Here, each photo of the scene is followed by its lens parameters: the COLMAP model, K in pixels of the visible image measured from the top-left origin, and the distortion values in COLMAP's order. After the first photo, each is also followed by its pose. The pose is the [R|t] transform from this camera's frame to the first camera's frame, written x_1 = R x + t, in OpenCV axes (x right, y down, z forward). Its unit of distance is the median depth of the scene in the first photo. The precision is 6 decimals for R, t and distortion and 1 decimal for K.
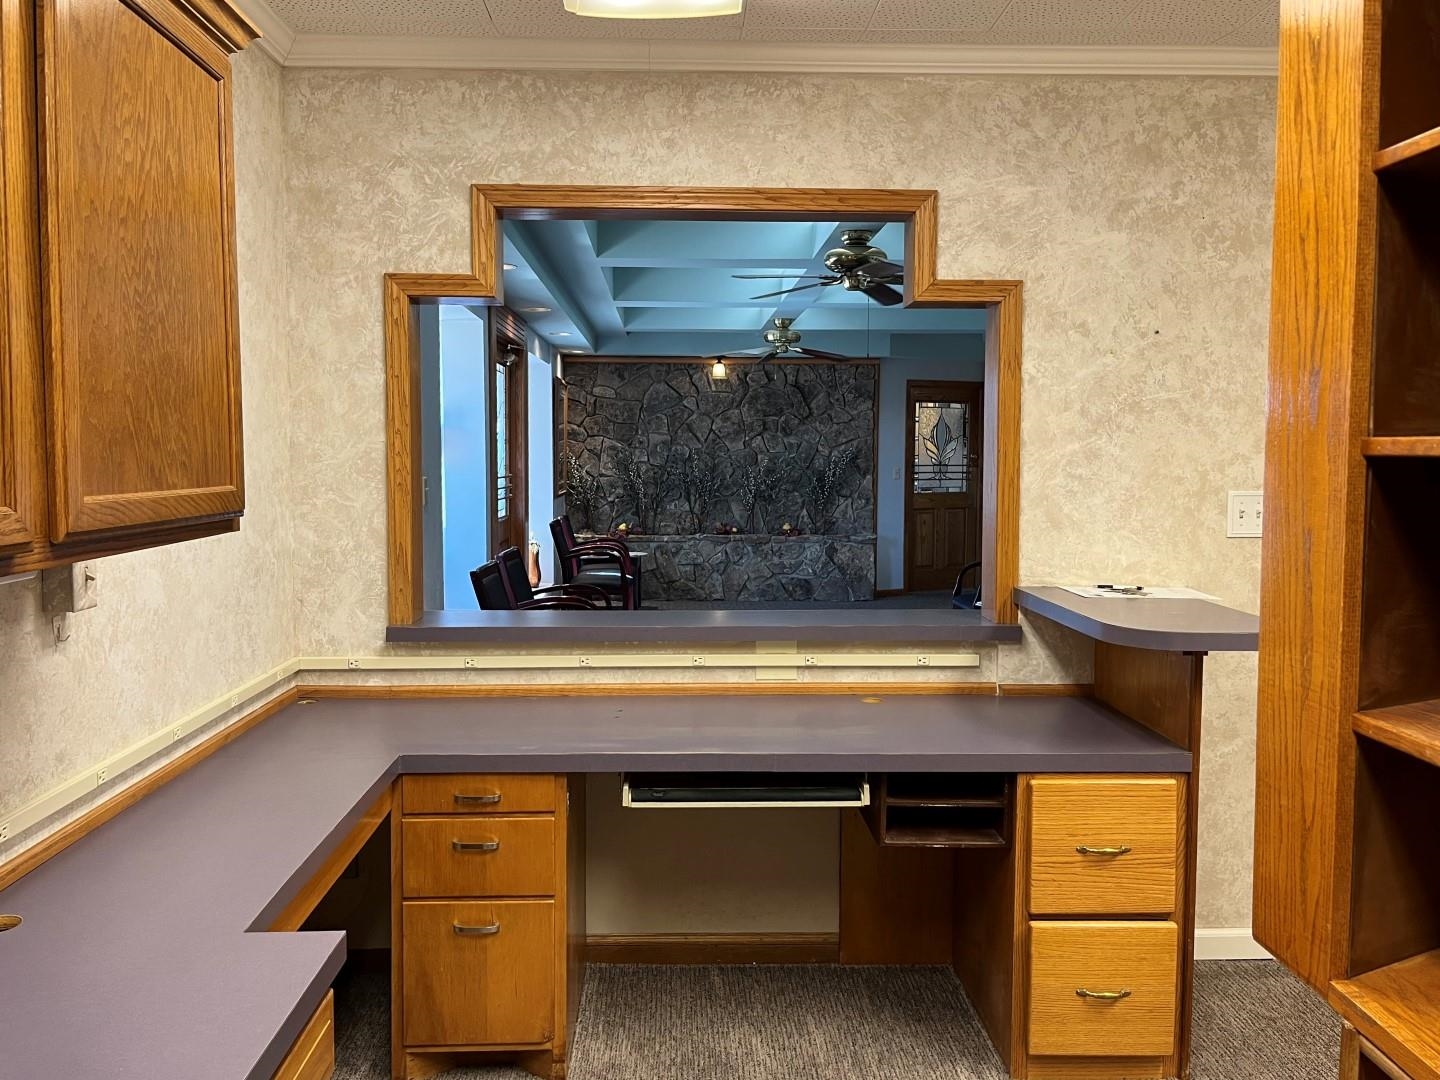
lens RADIAL K [[1161.6, 0, 720.0], [0, 1161.6, 540.0], [0, 0, 1]] dist [0.006310, -0.001345]
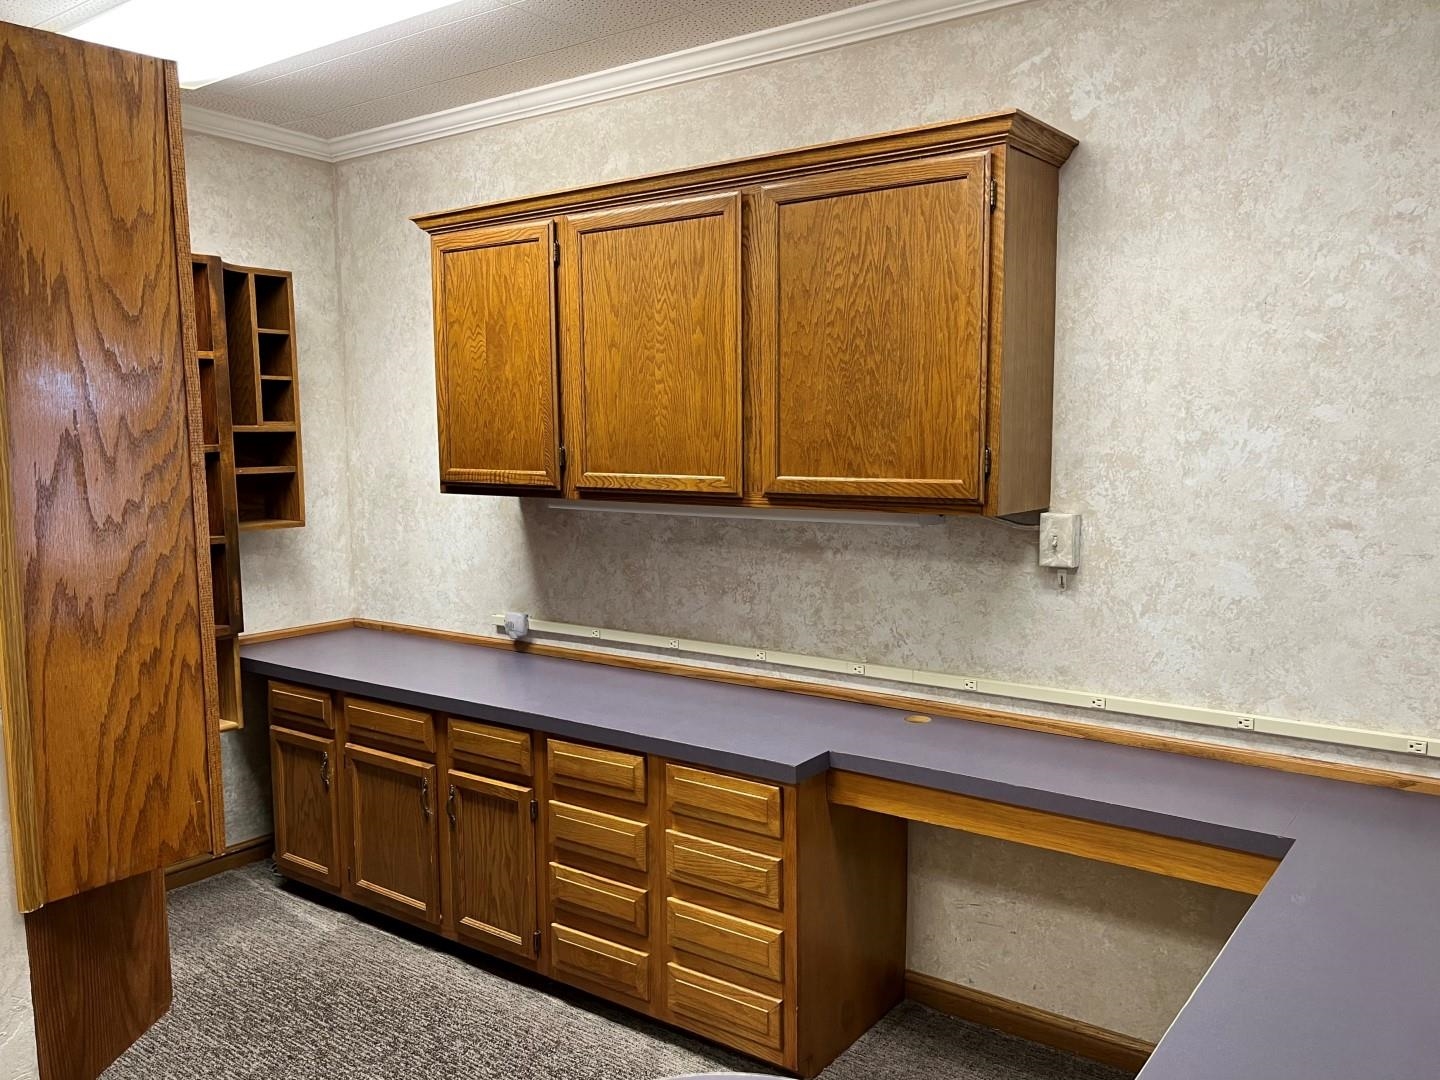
lens RADIAL K [[1165.8, 0, 719.1], [0, 1165.8, 545.4], [0, 0, 1]] dist [0.032221, -0.005219]
pose [[-0.636152, 0.085136, -0.766852, 1.165129], [-0.047712, 0.987651, 0.149229, -0.232611], [0.770087, 0.131520, -0.624234, 2.380751]]
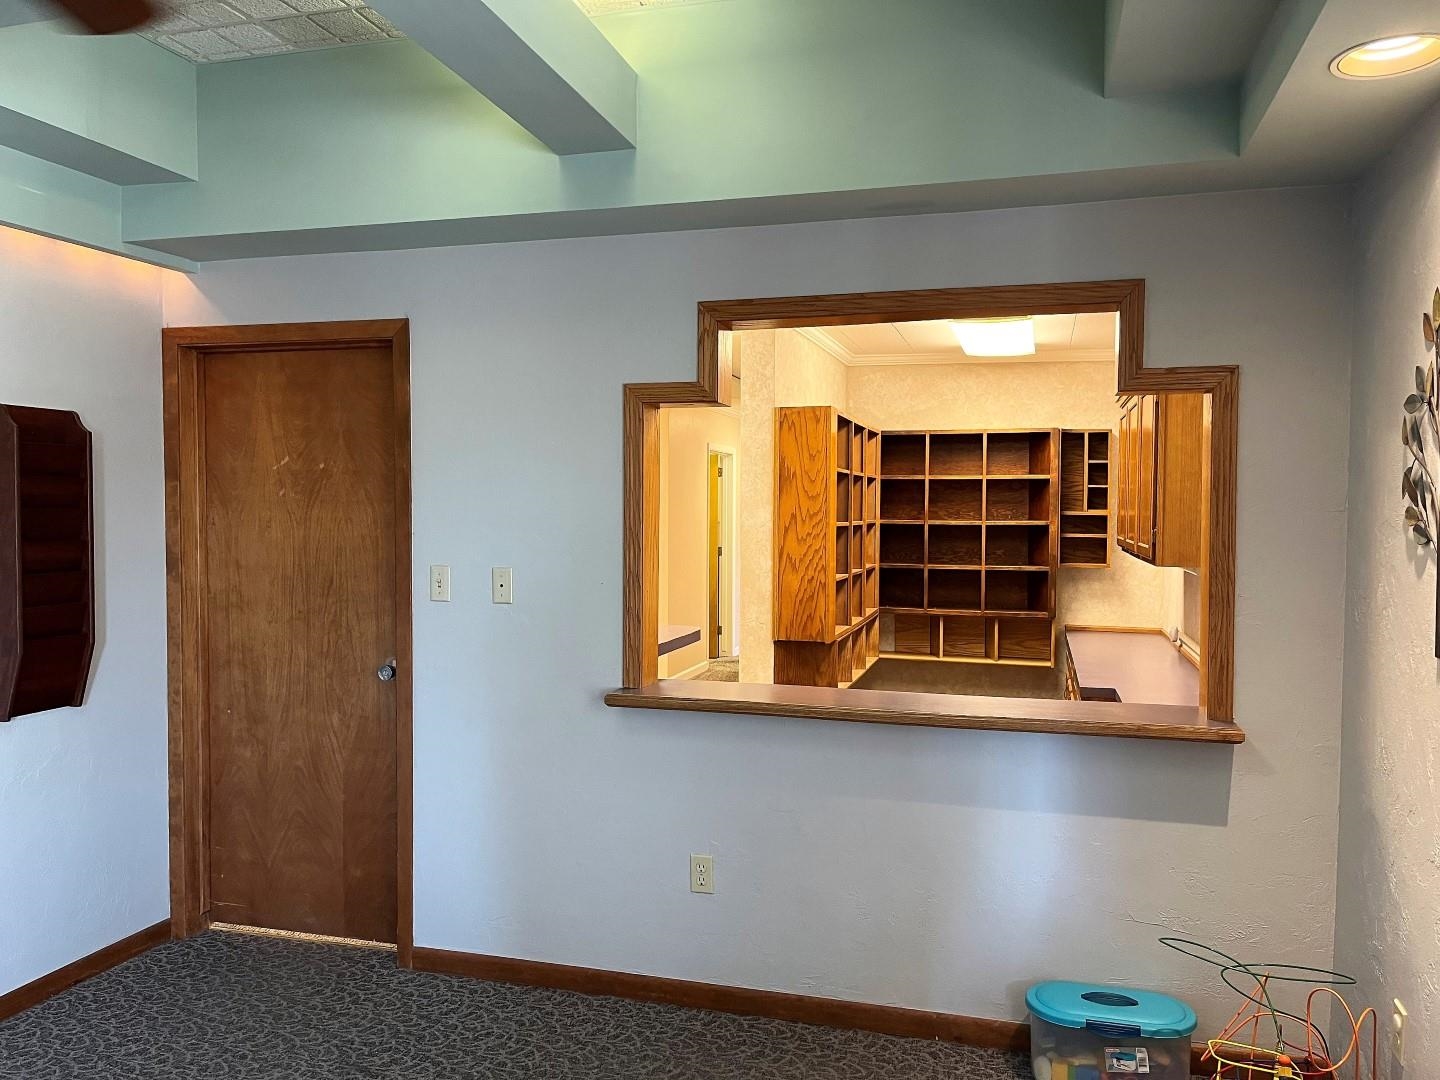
lens RADIAL K [[1089.3, 0, 714.4], [0, 1089.3, 543.4], [0, 0, 1]] dist [0.092789, -0.133129]
pose [[-0.945716, -0.019325, 0.324420, -0.444098], [0.015113, 0.994536, 0.103296, -0.455321], [-0.324643, 0.102591, -0.940256, 5.144942]]
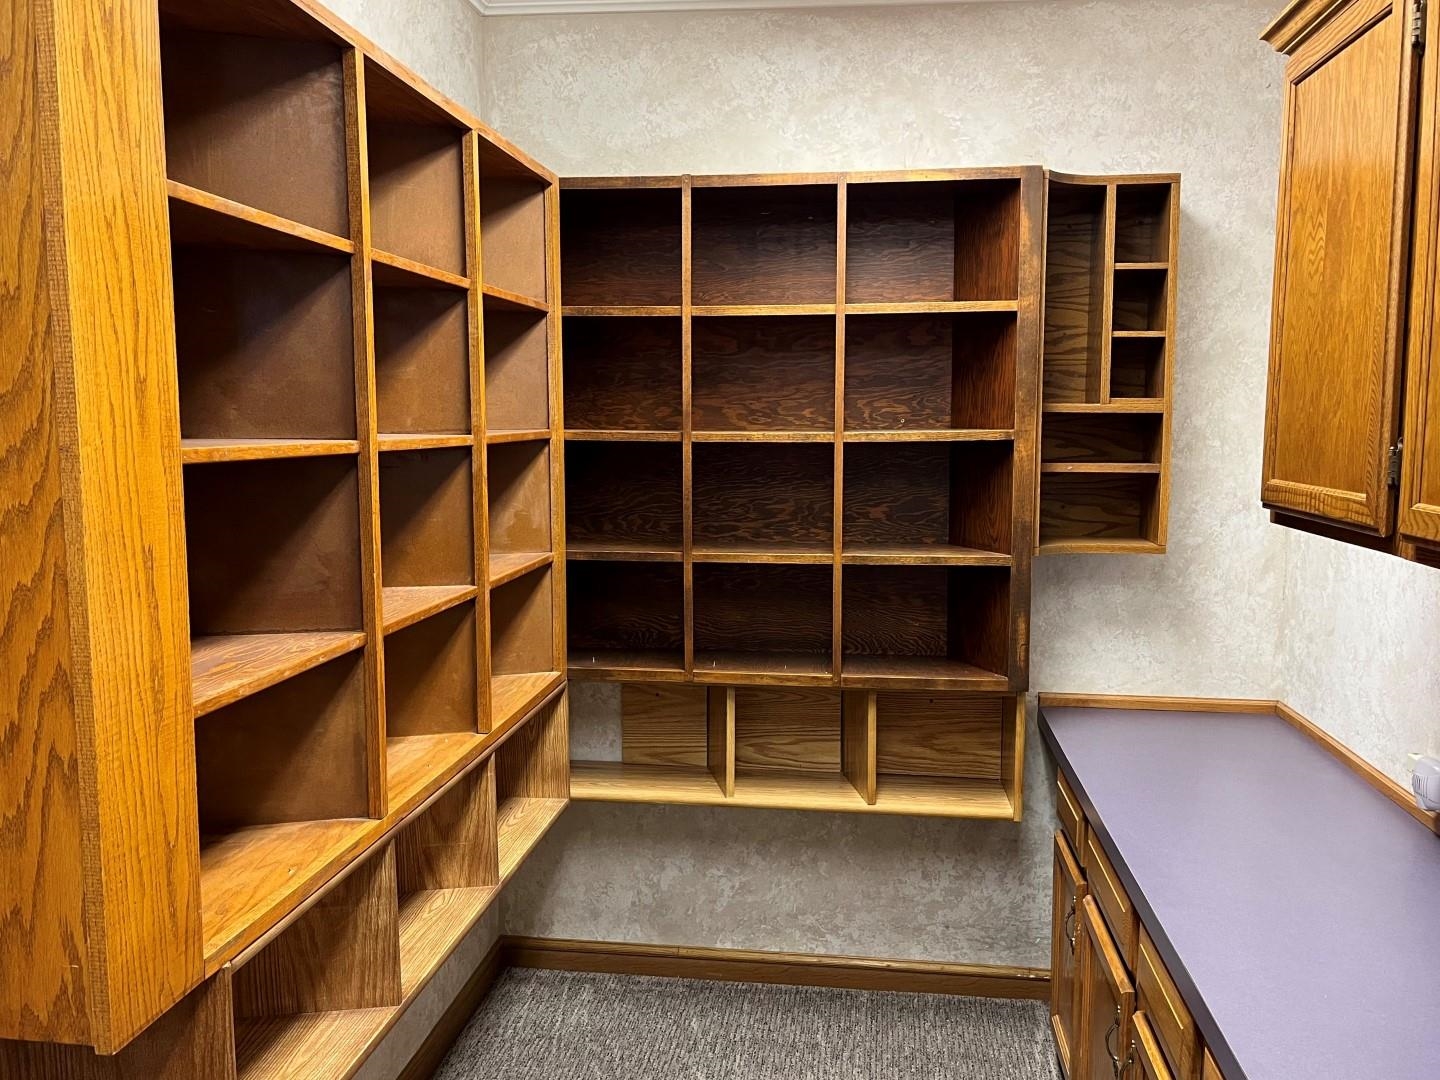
lens RADIAL K [[1224.9, 0, 713.4], [0, 1224.9, 548.9], [0, 0, 1]] dist [0.050655, -0.075744]
pose [[-0.984024, -0.021130, 0.176779, -0.119757], [0.011114, 0.983705, 0.179447, -0.178787], [-0.177690, 0.178545, -0.967754, 1.859306]]
